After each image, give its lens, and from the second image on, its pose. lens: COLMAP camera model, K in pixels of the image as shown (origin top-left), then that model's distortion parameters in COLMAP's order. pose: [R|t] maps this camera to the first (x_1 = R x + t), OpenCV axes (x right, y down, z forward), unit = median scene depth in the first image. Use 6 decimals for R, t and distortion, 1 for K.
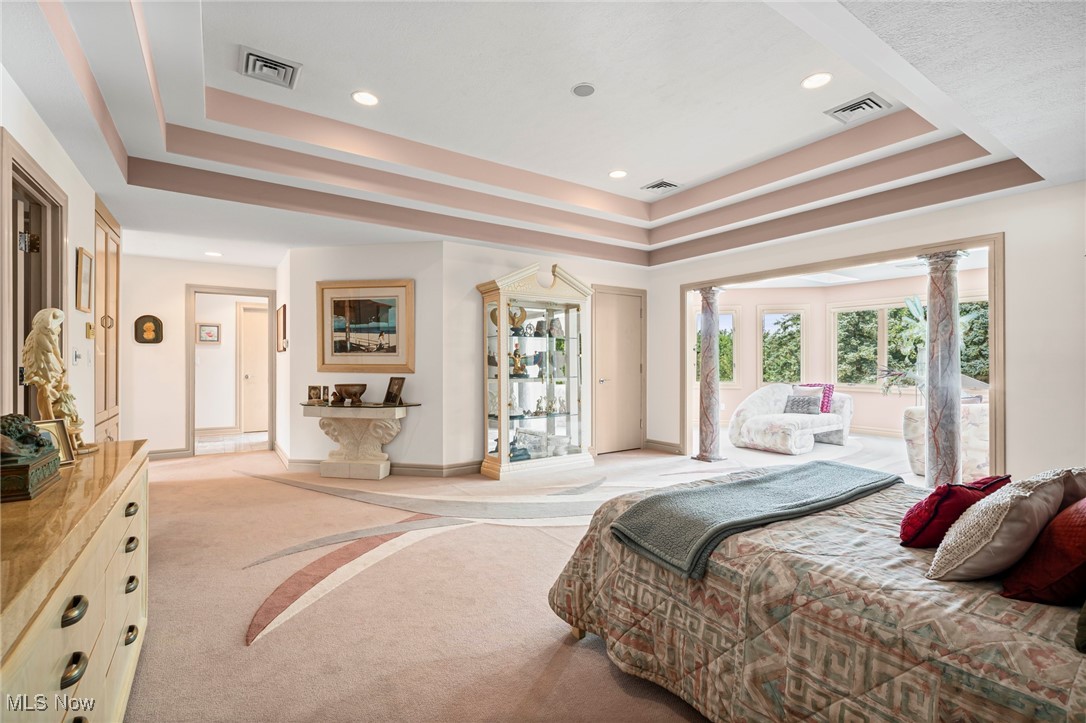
lens RADIAL K [[484.6, 0, 536.6], [0, 484.6, 361.1], [0, 0, 1]] dist [0.000486, -0.000024]
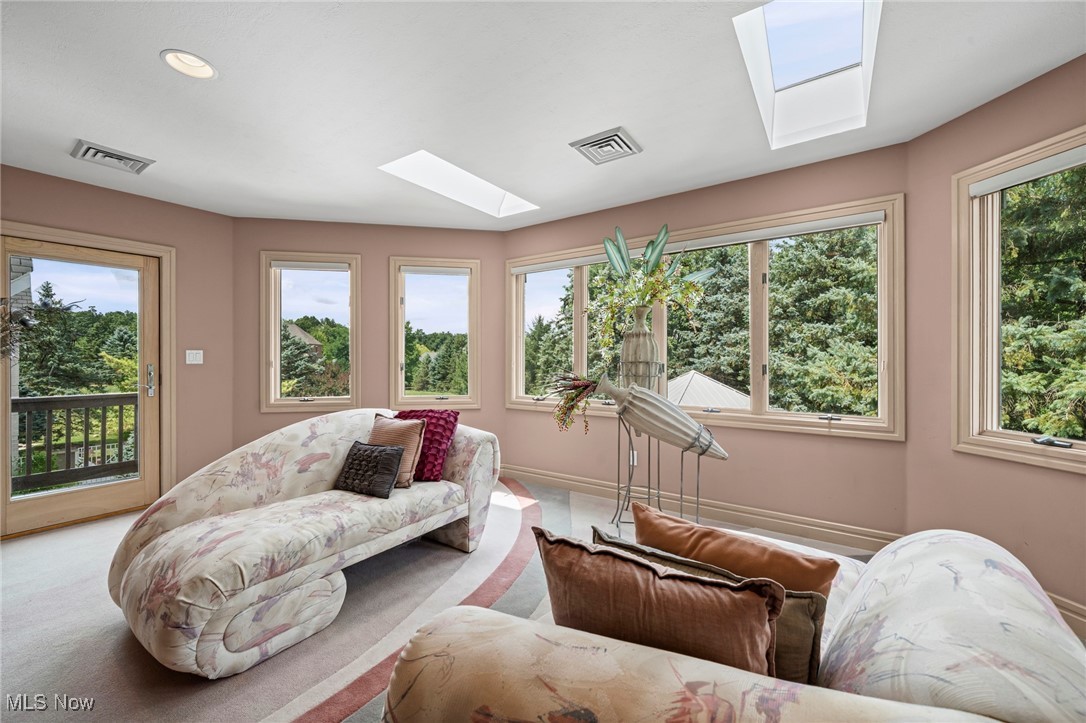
lens RADIAL K [[445.3, 0, 544.5], [0, 445.3, 361.1], [0, 0, 1]] dist [-0.001125, -0.000154]
pose [[0.923643, -0.004058, 0.383232, 0.162771], [0.002691, 0.999988, 0.004103, 0.000536], [-0.383244, -0.002758, 0.923643, 0.183045]]
